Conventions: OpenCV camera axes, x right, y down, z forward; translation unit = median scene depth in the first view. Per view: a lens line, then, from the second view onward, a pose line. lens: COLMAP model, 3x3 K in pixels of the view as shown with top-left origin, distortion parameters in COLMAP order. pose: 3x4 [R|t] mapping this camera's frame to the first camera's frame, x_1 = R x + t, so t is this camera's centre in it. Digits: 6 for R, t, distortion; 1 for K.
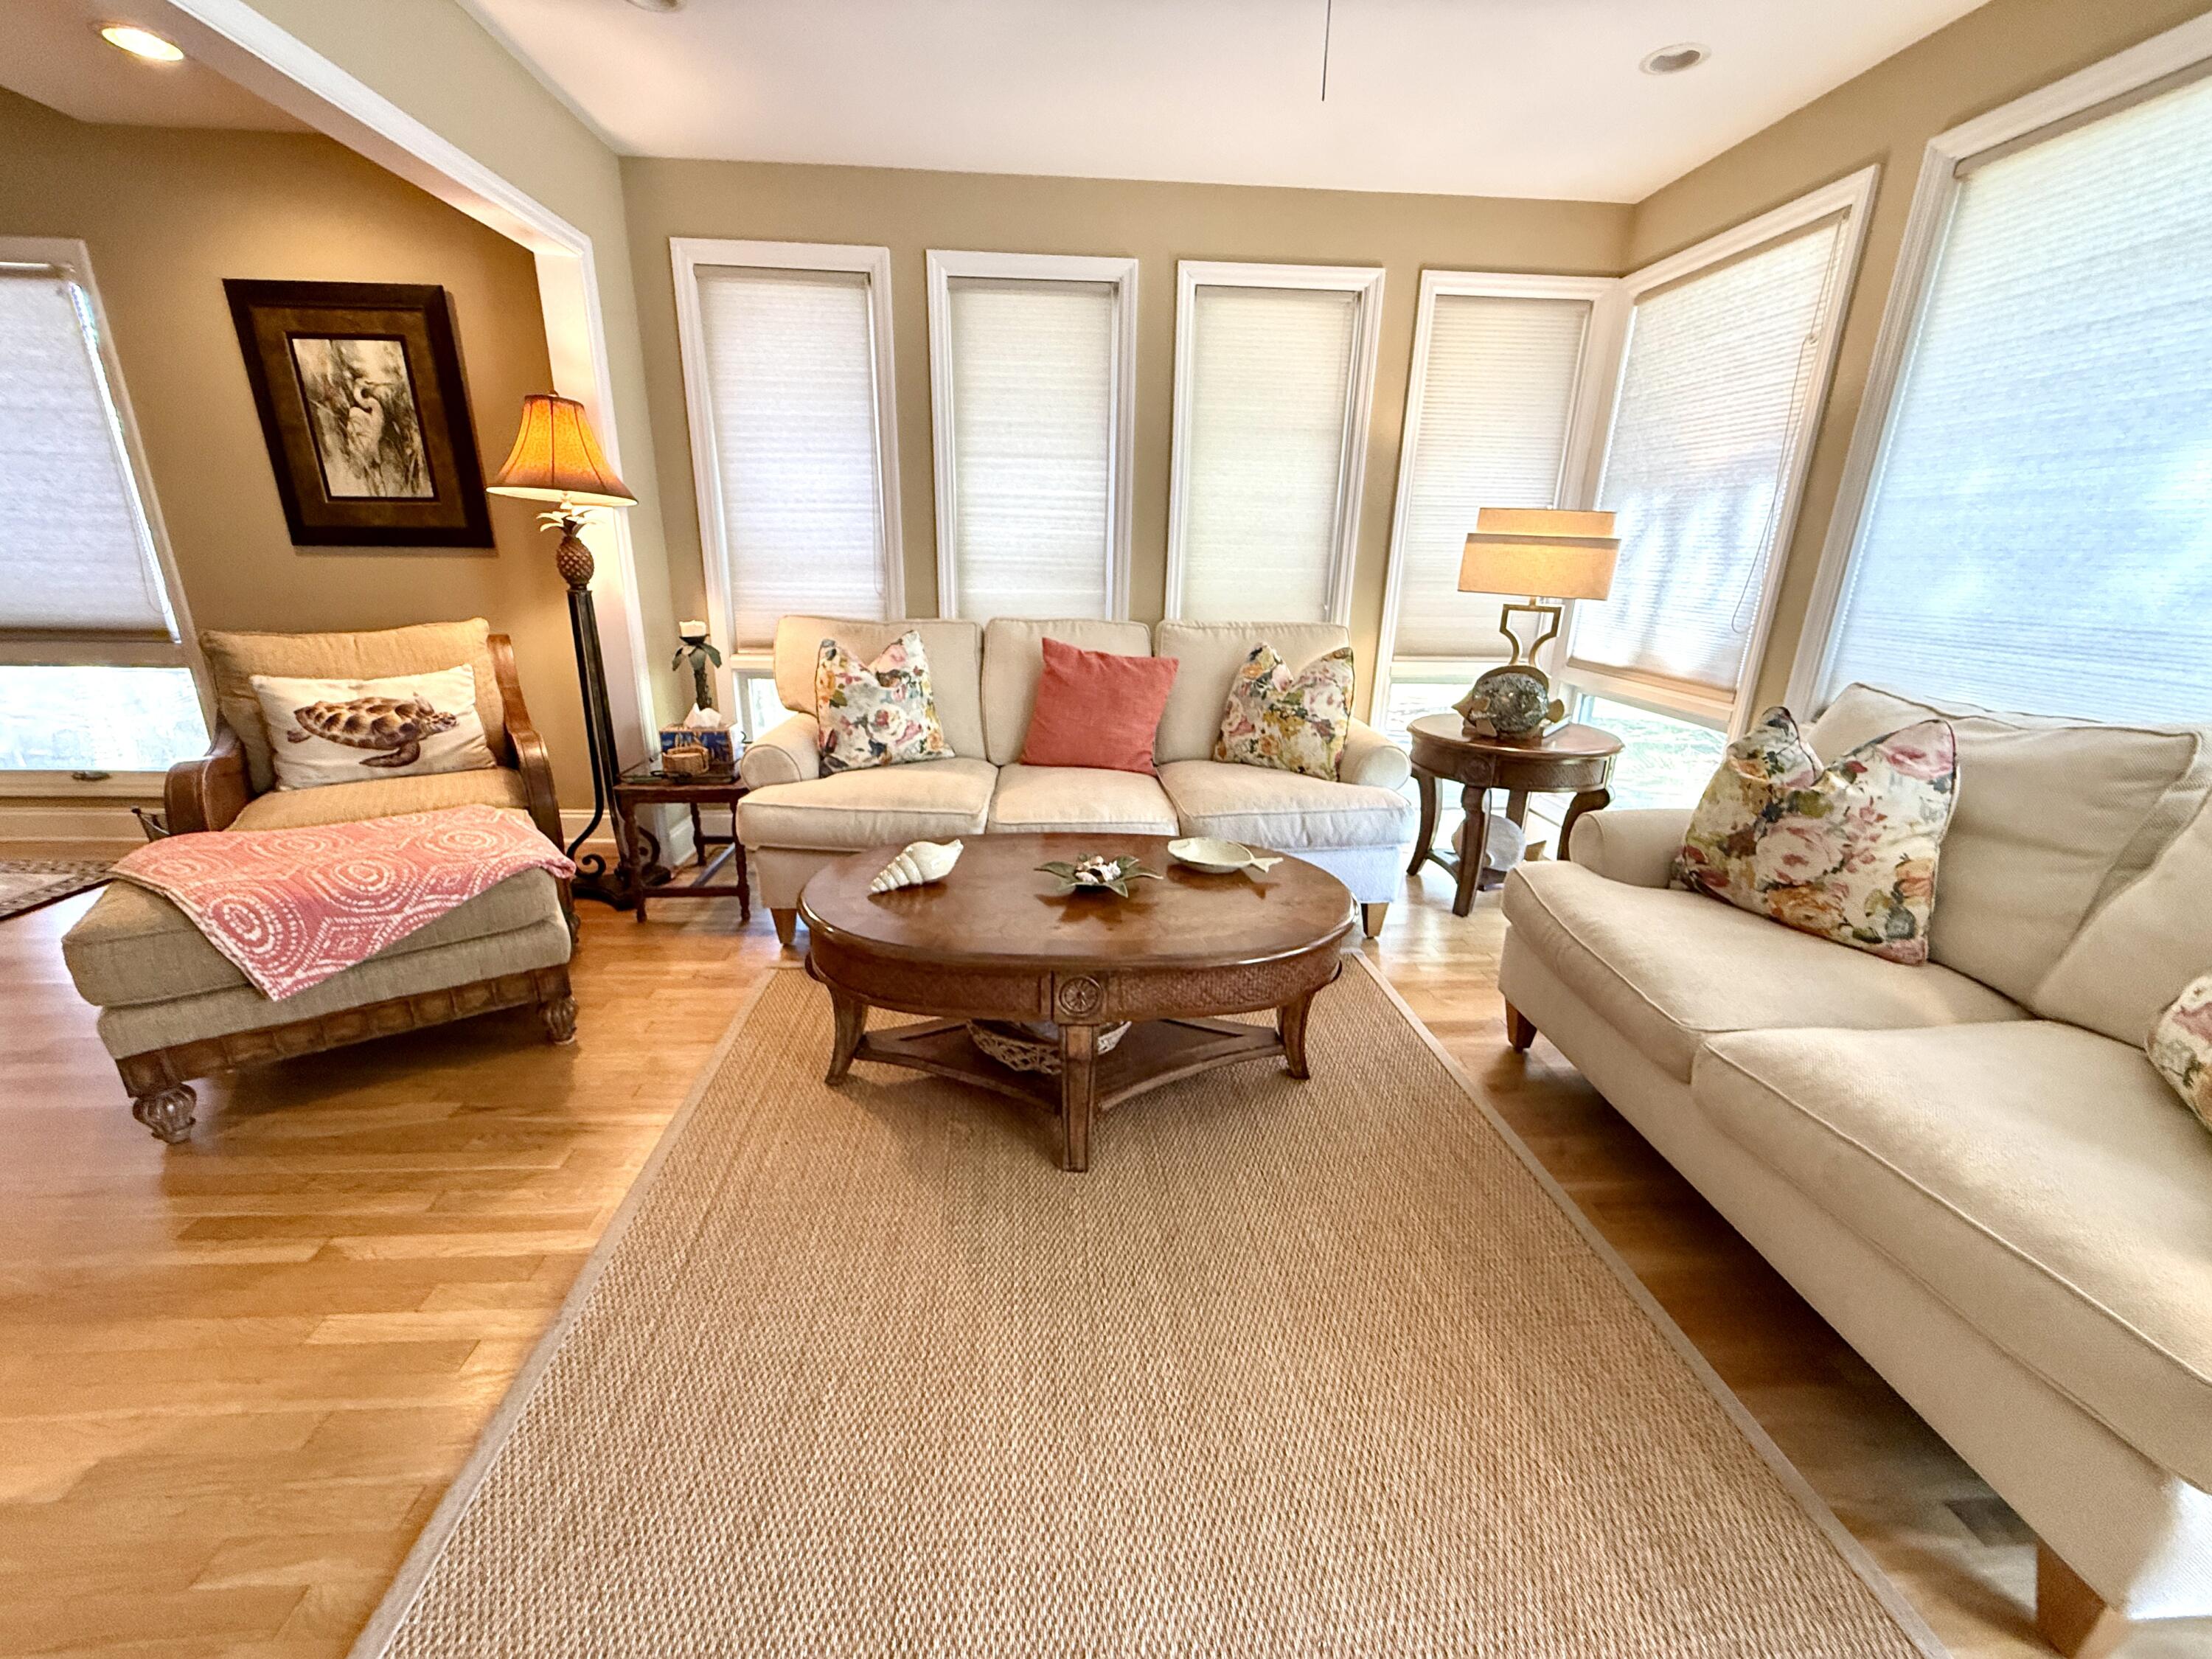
lens RADIAL K [[881.7, 0, 1090.2], [0, 881.7, 808.5], [0, 0, 1]] dist [-0.001325, 0.000388]
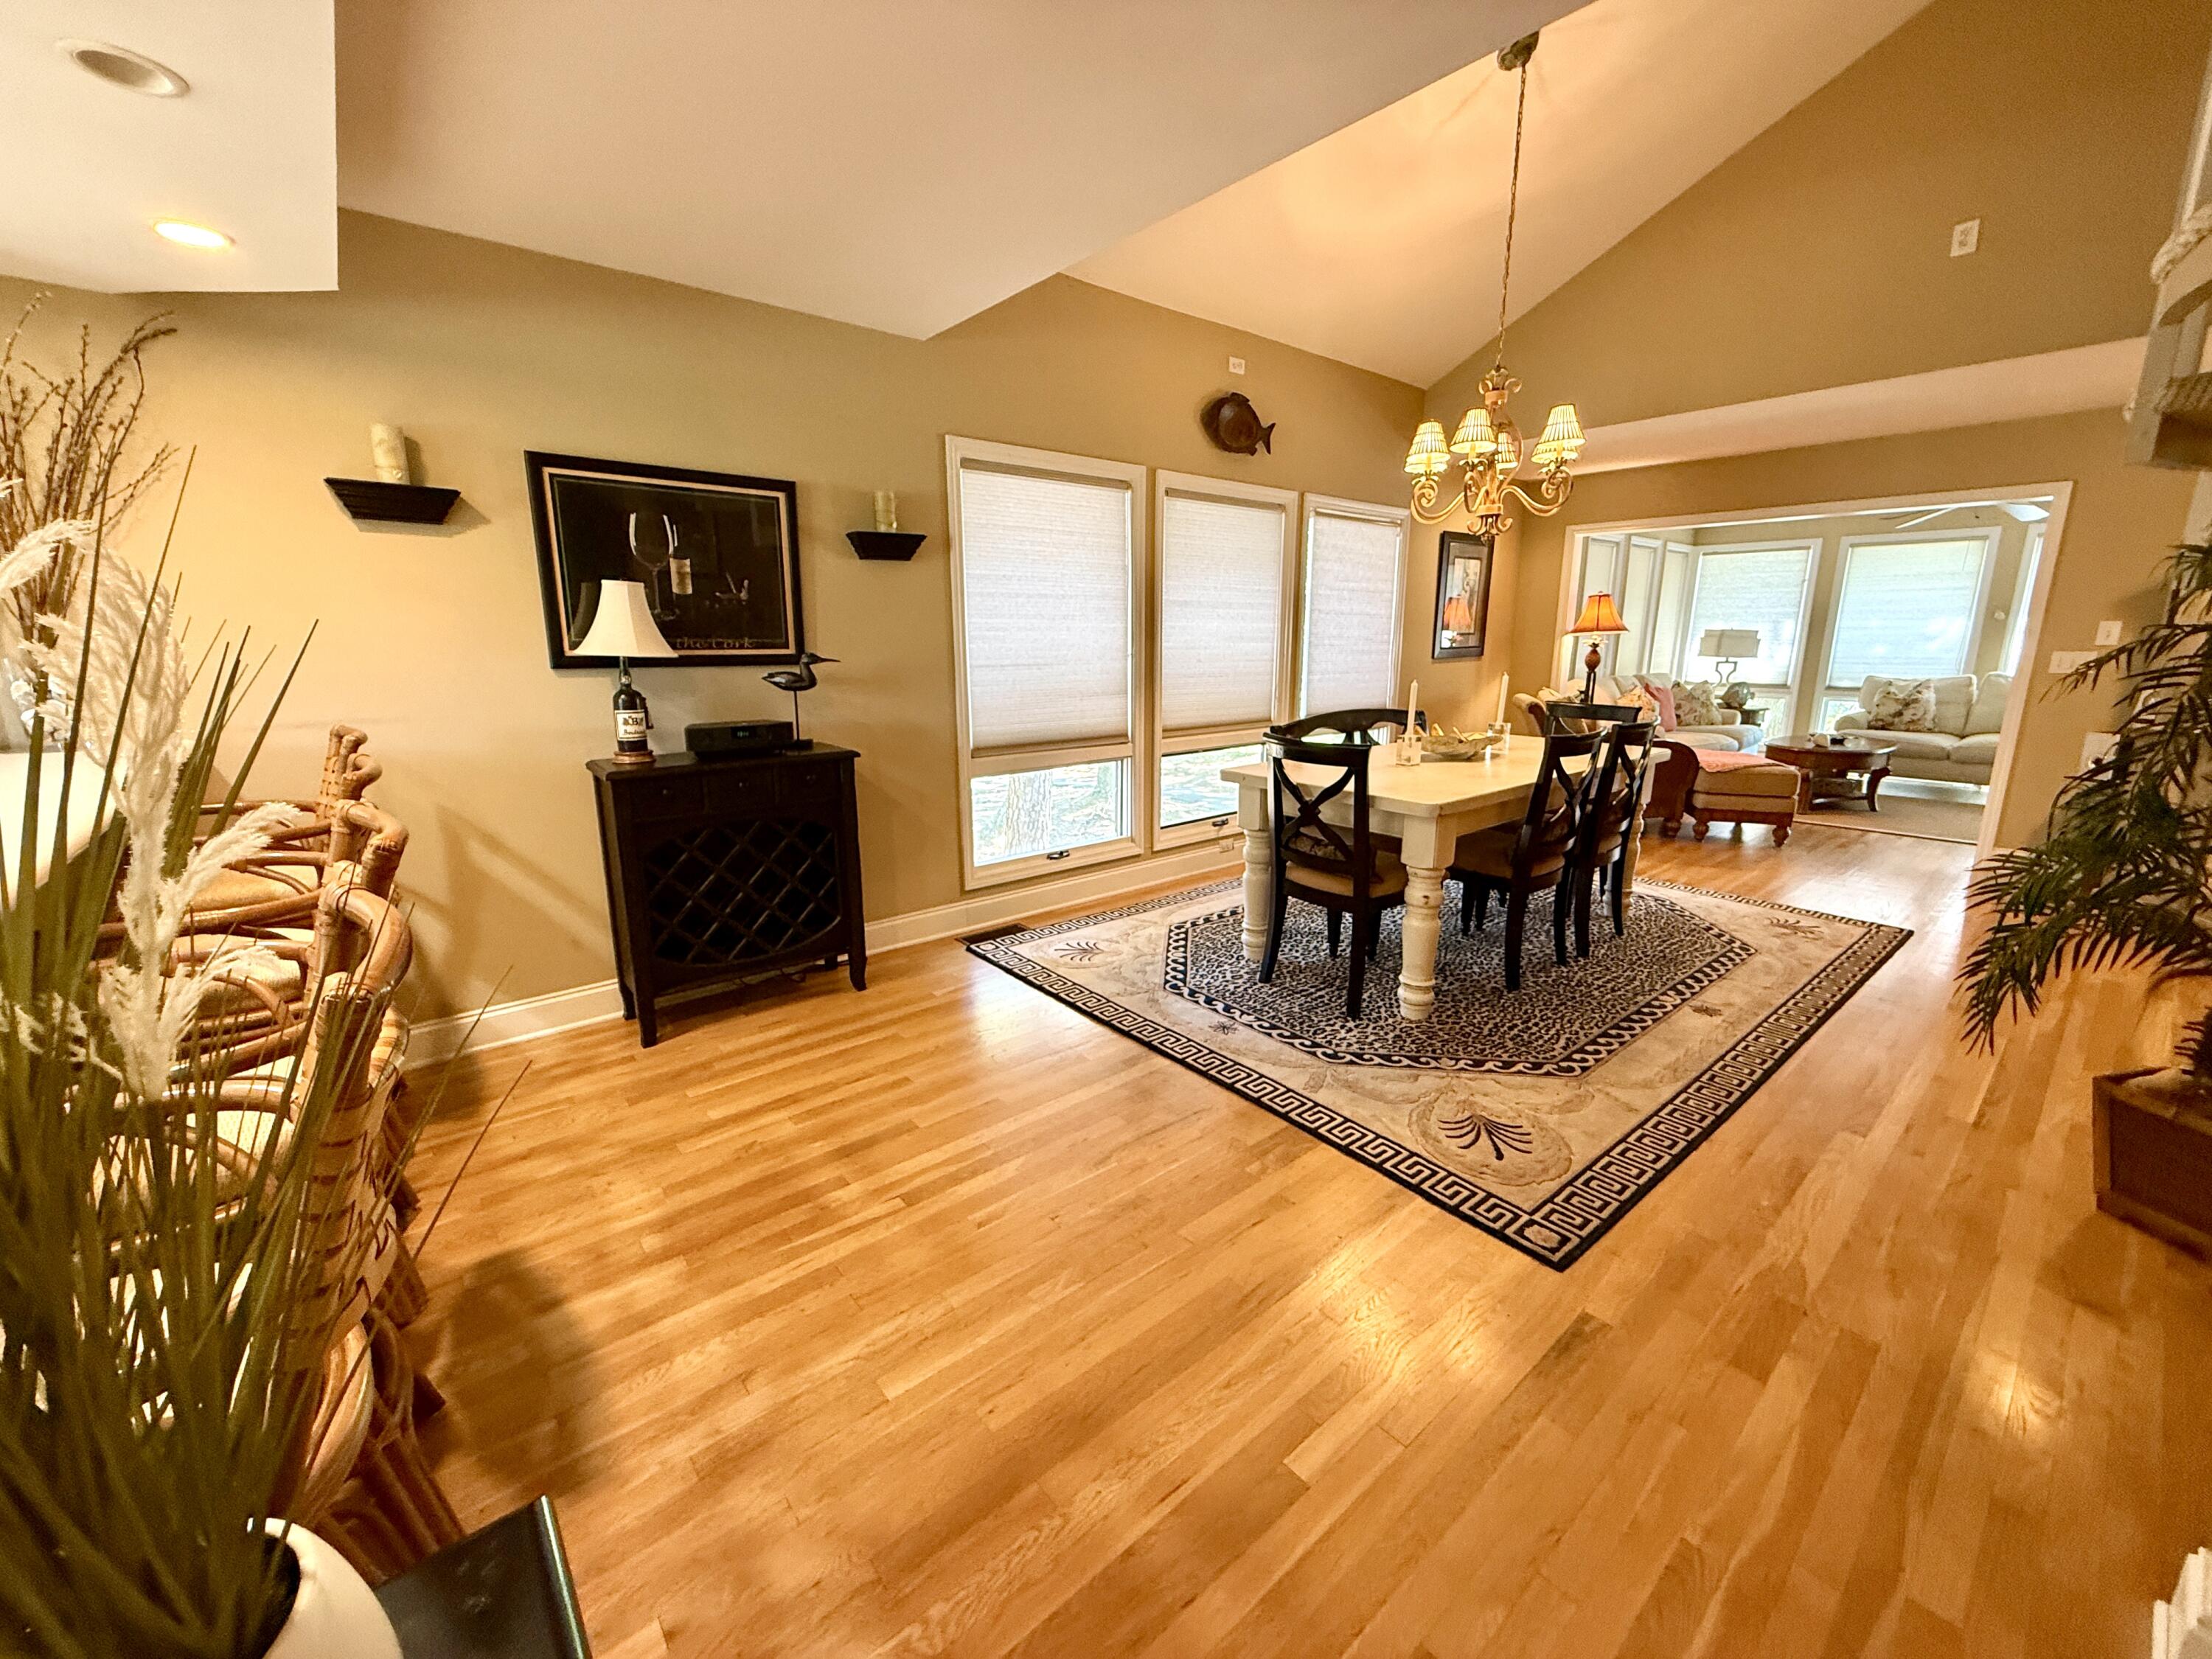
lens RADIAL K [[881.7, 0, 1097.2], [0, 881.7, 826.5], [0, 0, 1]] dist [-0.001325, 0.000388]
pose [[0.809709, -0.142837, 0.569182, -2.704143], [0.202848, 0.978262, -0.043073, -0.015639], [-0.550657, 0.150334, 0.821083, -0.108433]]
